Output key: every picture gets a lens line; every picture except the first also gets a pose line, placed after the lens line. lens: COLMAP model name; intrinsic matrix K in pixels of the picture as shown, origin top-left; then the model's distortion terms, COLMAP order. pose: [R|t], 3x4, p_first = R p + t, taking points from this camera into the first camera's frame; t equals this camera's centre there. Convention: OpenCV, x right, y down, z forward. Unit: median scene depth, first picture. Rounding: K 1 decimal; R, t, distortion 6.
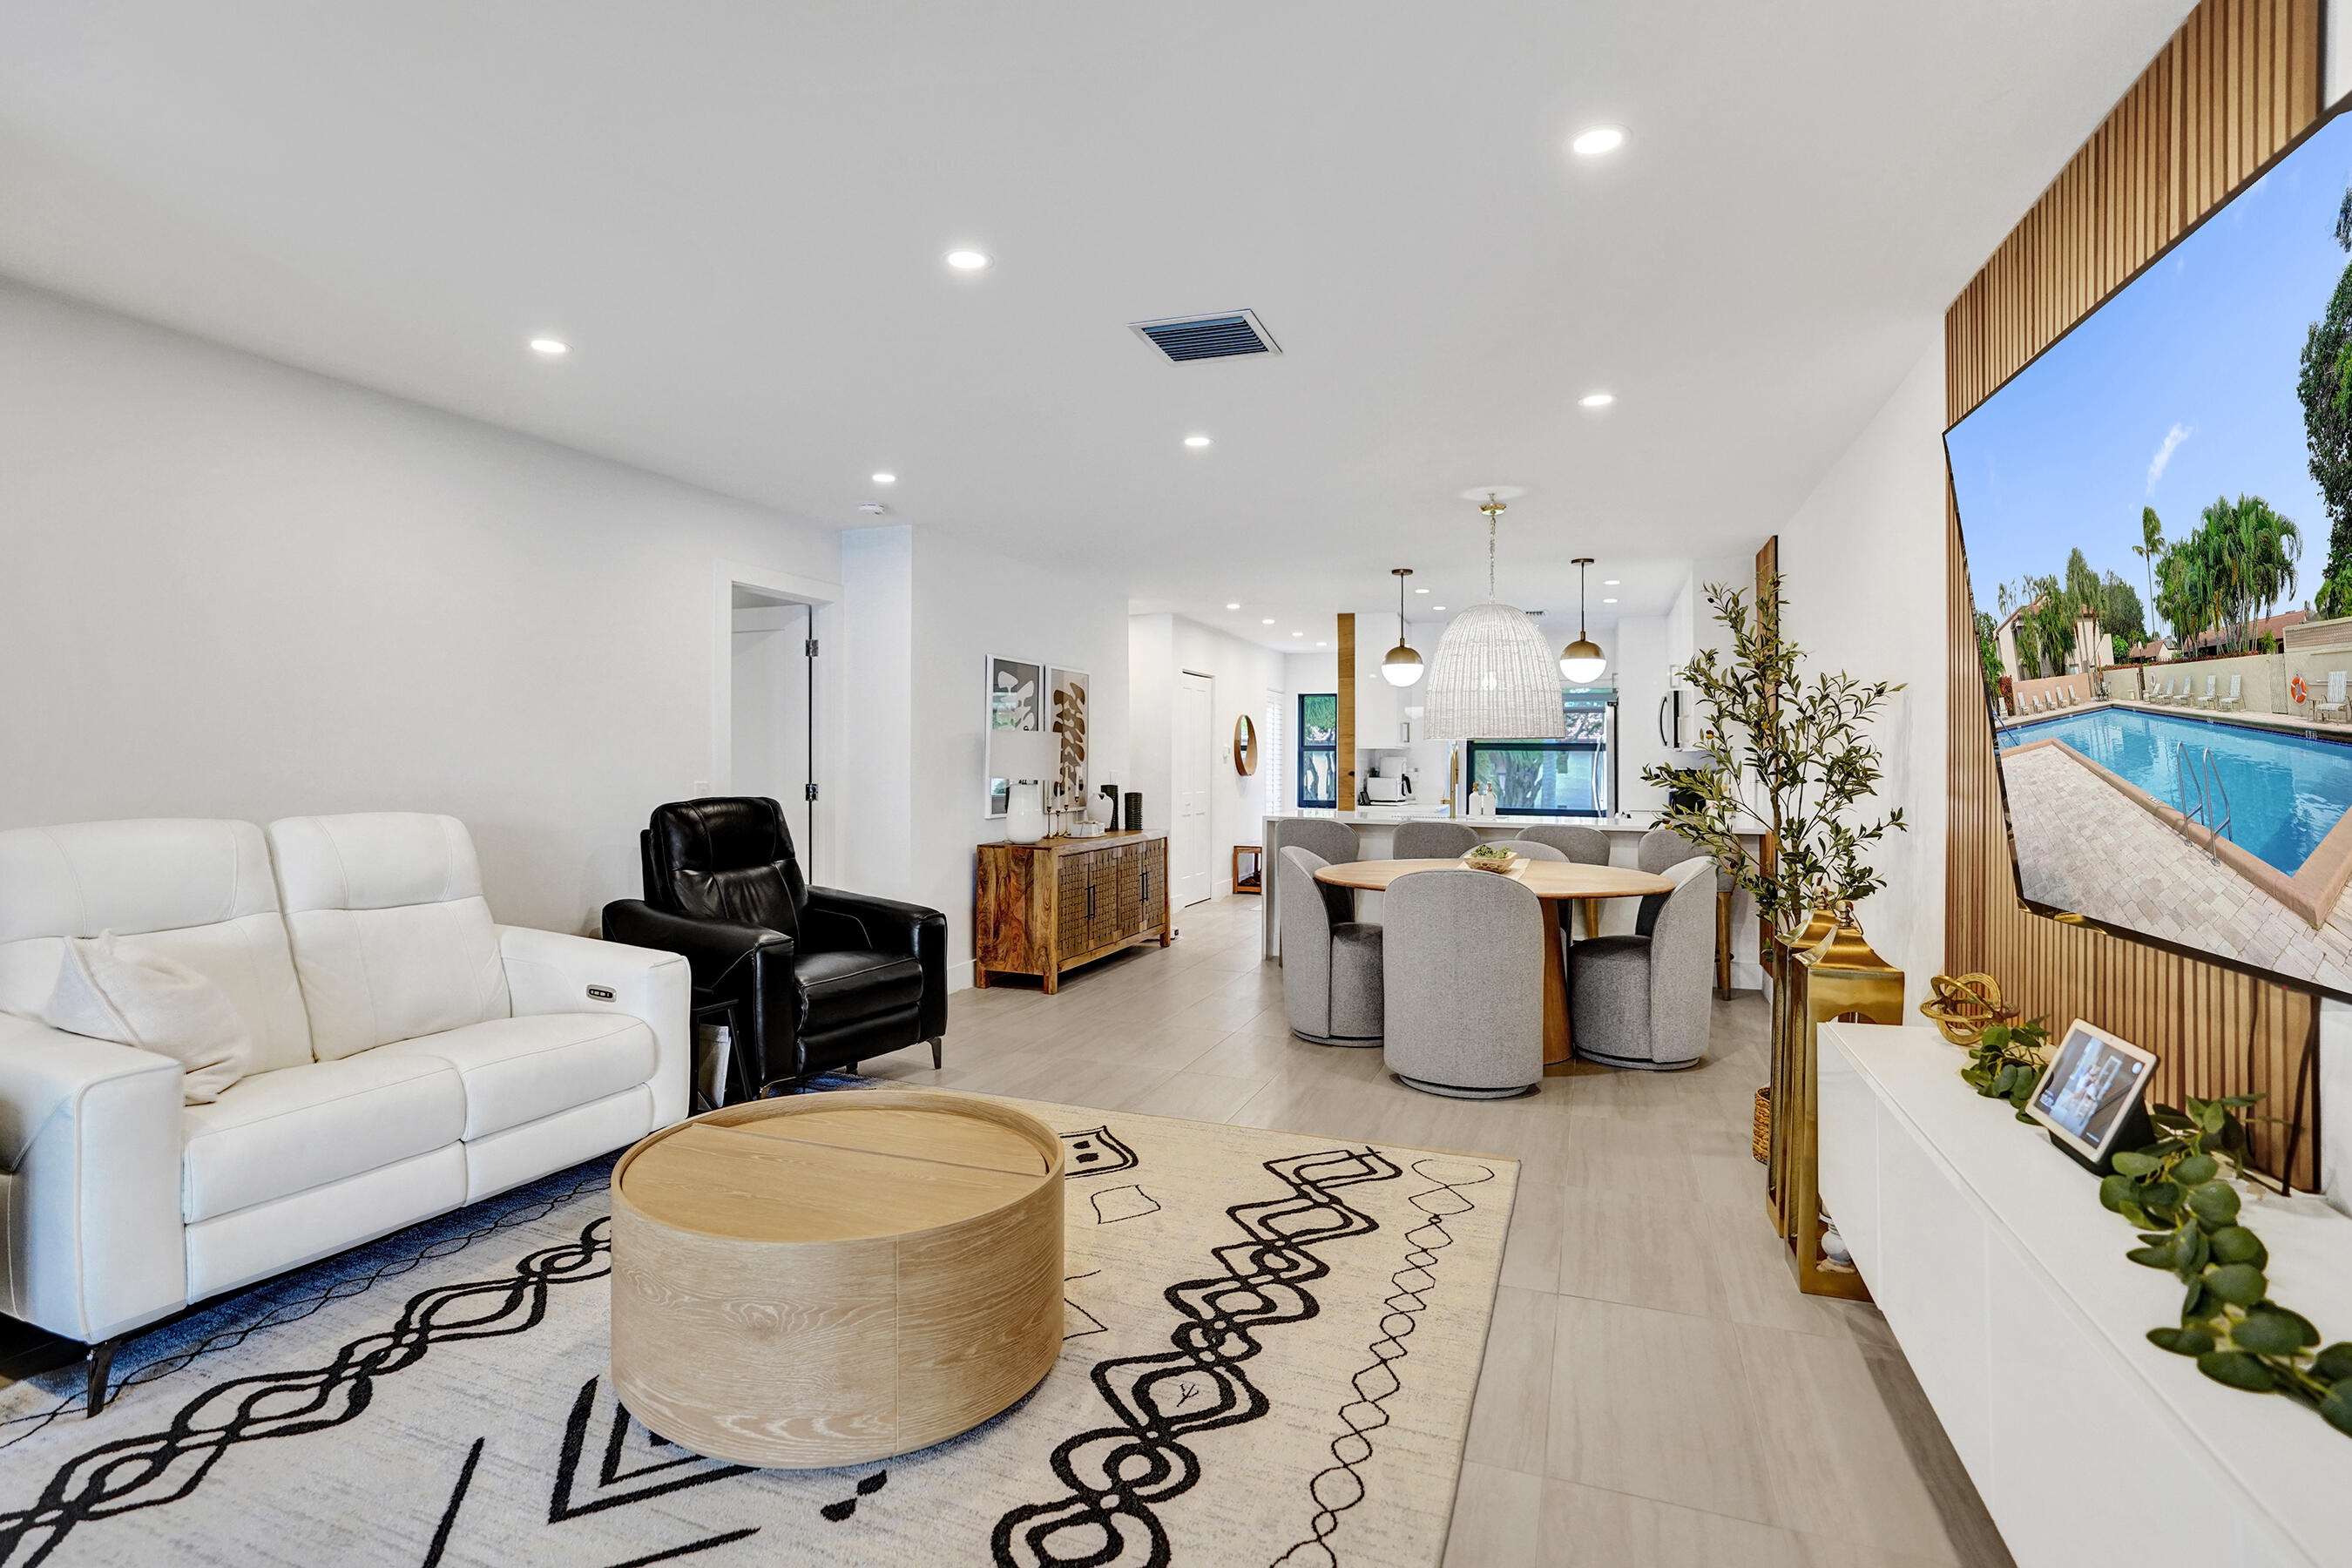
lens RADIAL K [[1118.9, 0, 1201.6], [0, 1118.9, 778.6], [0, 0, 1]] dist [-0.048823, 0.001269]
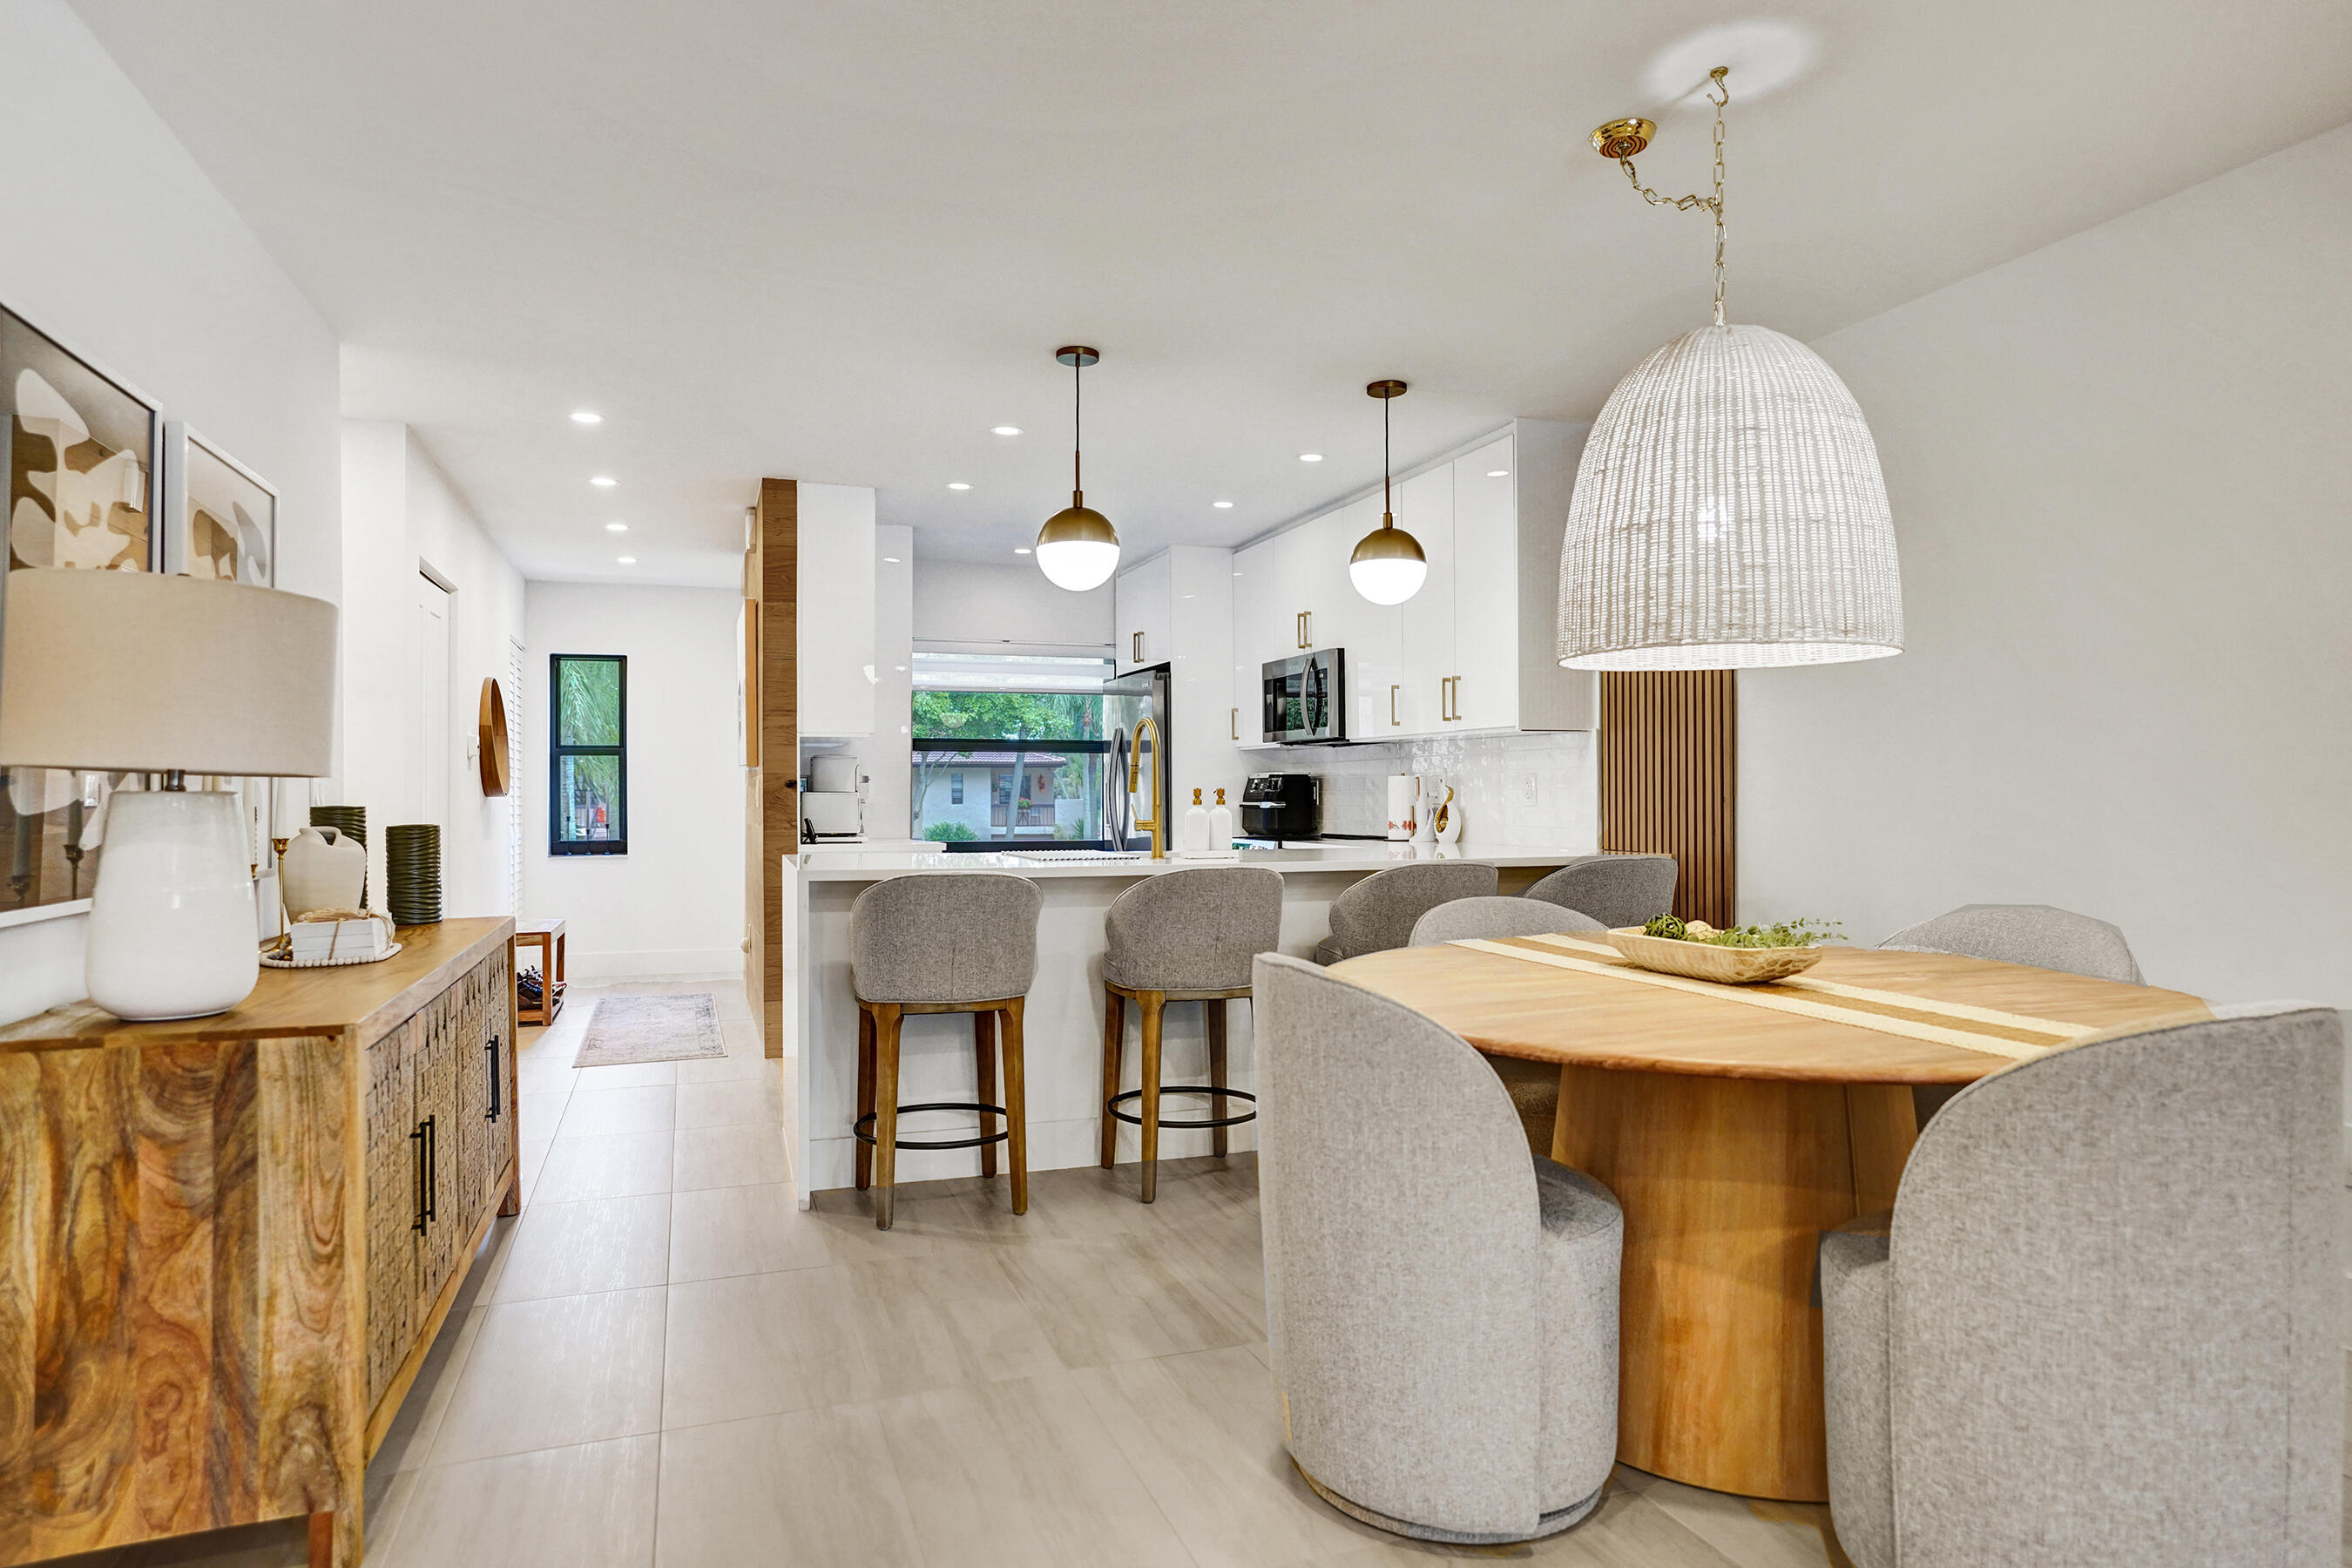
lens RADIAL K [[1325.6, 0, 1175.0], [0, 1325.6, 788.3], [0, 0, 1]] dist [0.023454, 0.000747]
pose [[0.787640, -0.009580, 0.616061, -0.149995], [0.020687, 0.999727, -0.010903, 0.011110], [-0.615788, 0.021332, 0.787623, 0.535291]]
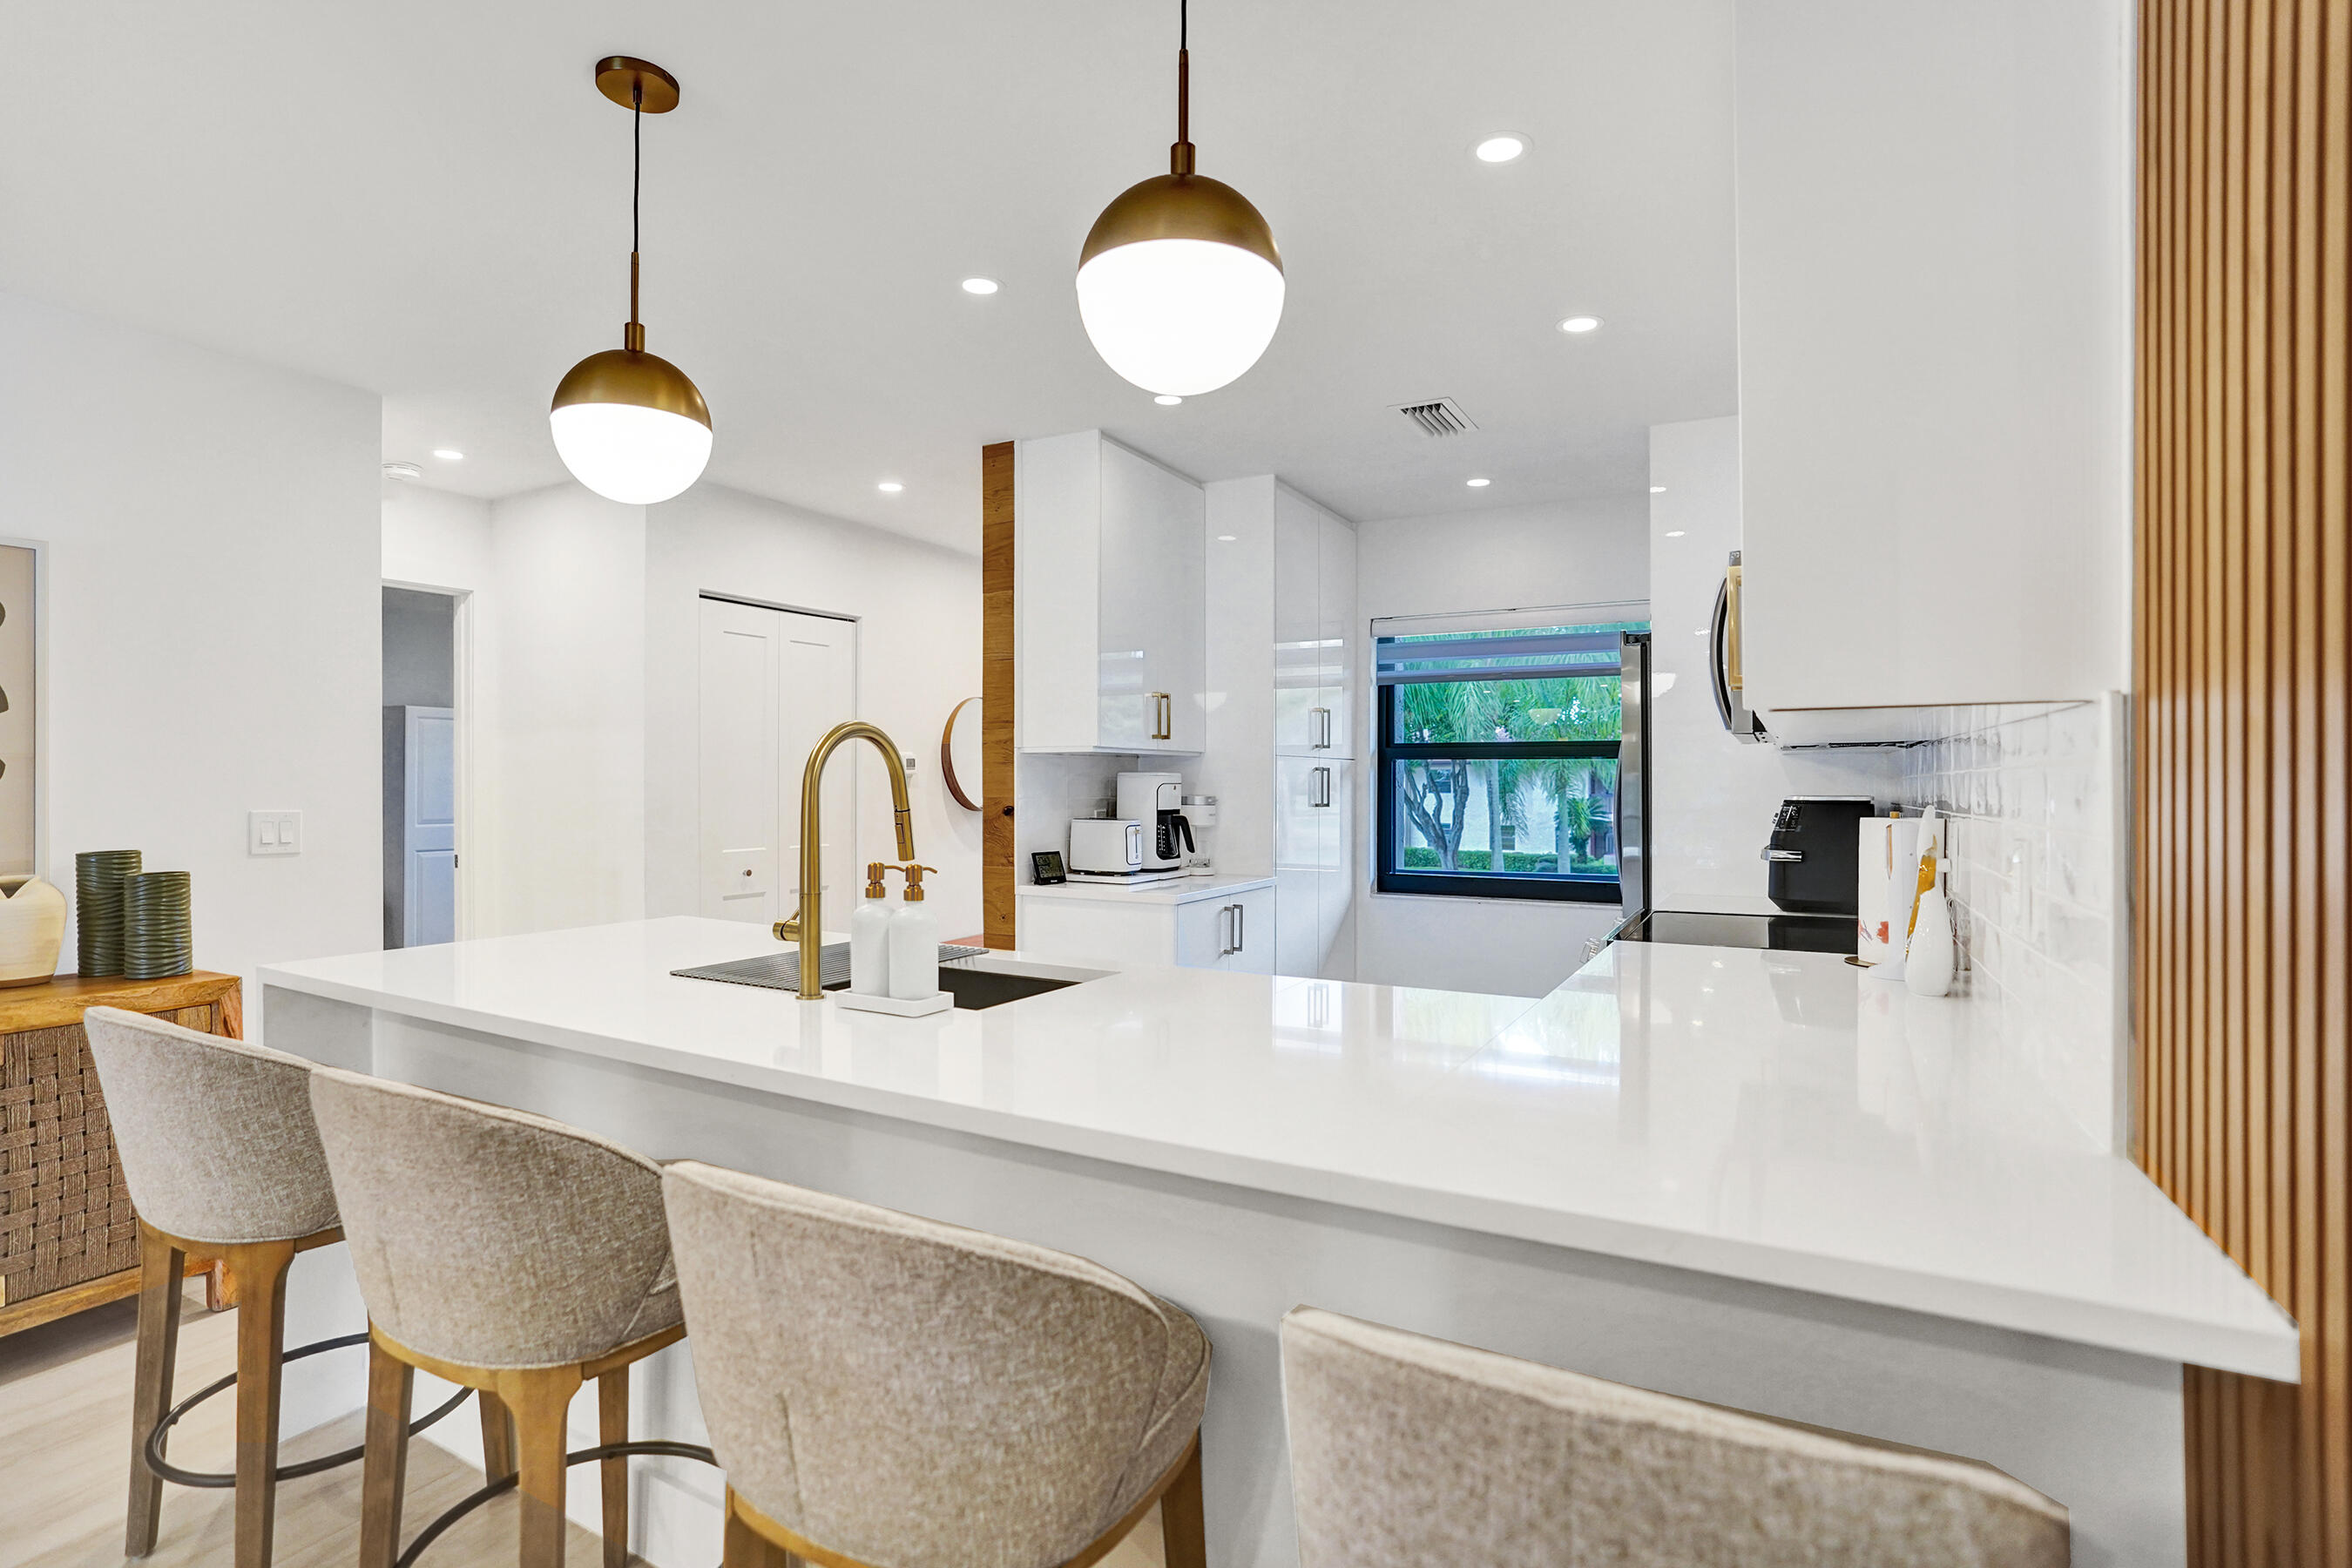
lens RADIAL K [[1118.9, 0, 1169.0], [0, 1118.9, 778.6], [0, 0, 1]] dist [-0.048823, 0.001269]
pose [[0.984369, -0.008702, -0.175905, 0.372152], [0.004786, 0.999732, -0.022671, -0.009425], [0.176055, 0.021475, 0.984146, 0.795792]]
